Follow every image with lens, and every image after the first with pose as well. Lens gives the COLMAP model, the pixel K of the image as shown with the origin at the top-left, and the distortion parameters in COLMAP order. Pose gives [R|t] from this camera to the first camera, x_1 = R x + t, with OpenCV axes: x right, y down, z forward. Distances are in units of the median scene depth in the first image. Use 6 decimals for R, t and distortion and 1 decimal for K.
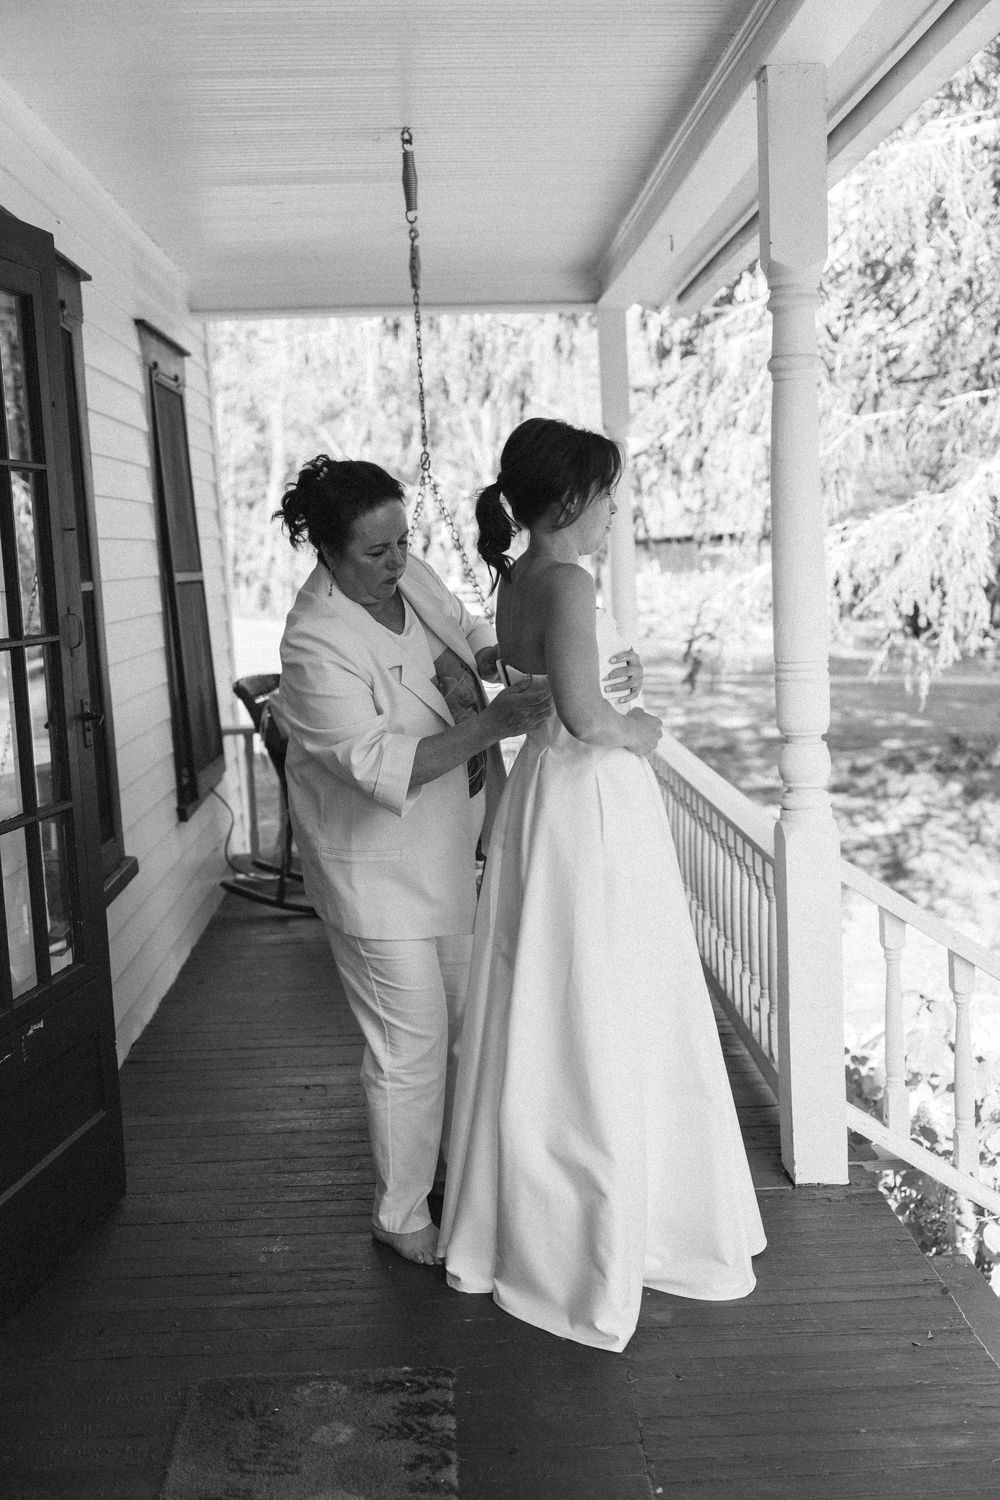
lens RADIAL K [[1686.5, 0, 500.0], [0, 1686.5, 750.0], [0, 0, 1]] dist [0.033657, -0.000299]
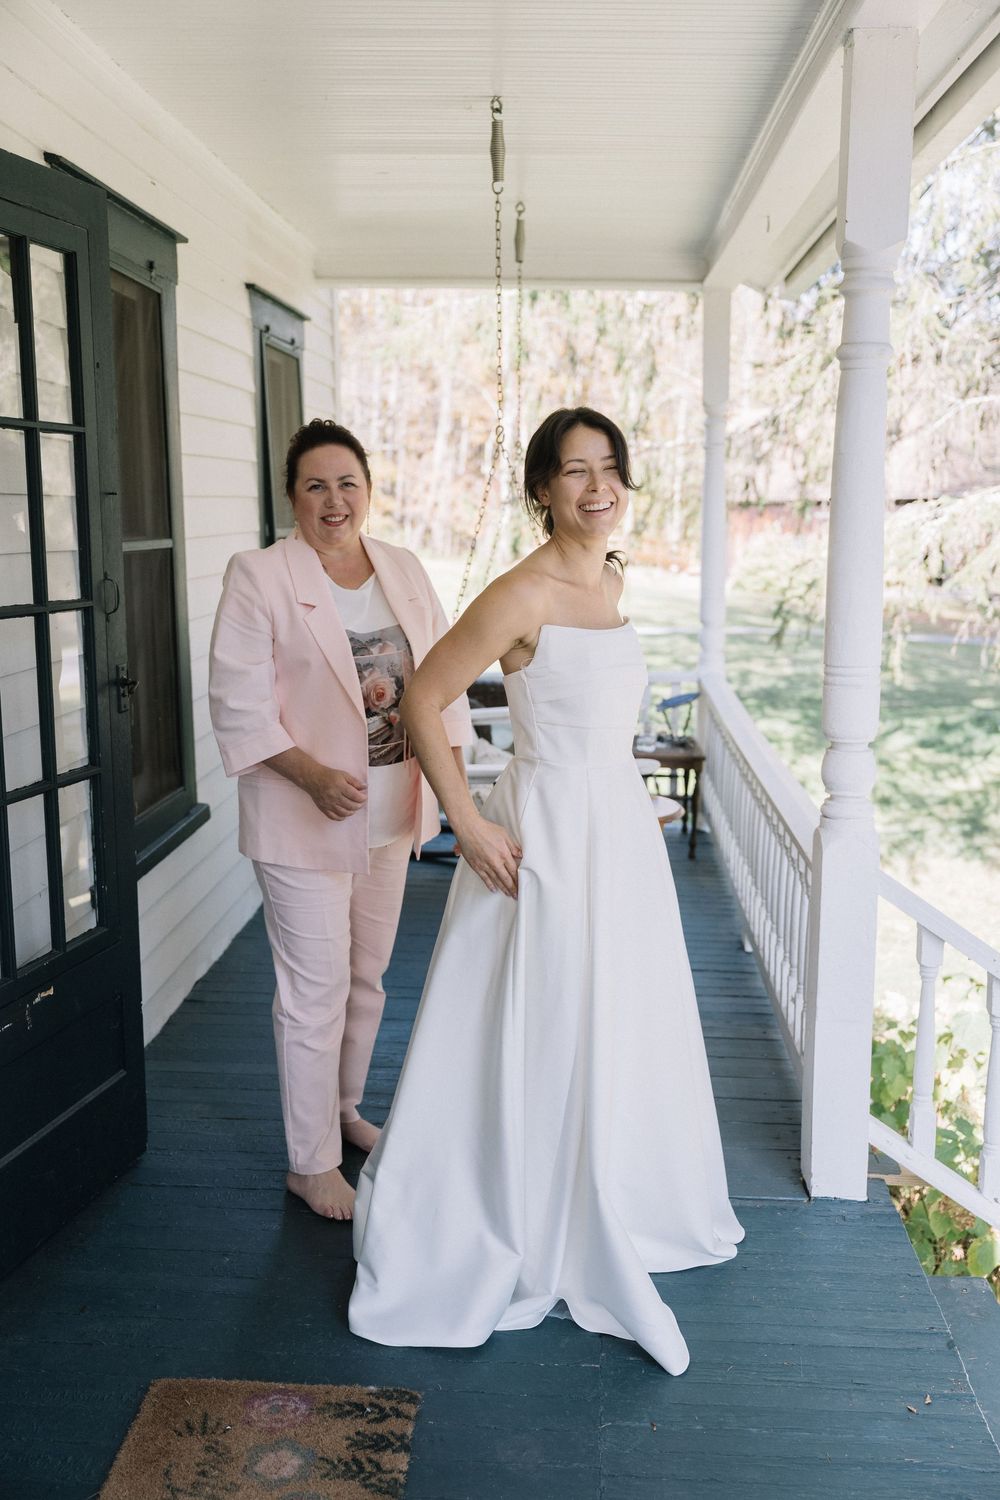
lens RADIAL K [[1493.4, 0, 500.0], [0, 1493.4, 750.0], [0, 0, 1]] dist [0.026375, 0.008606]
pose [[0.994809, 0.059747, -0.082378, 0.045576], [-0.055865, 0.997252, 0.048651, -0.030224], [0.085058, -0.043797, 0.995413, 0.116220]]
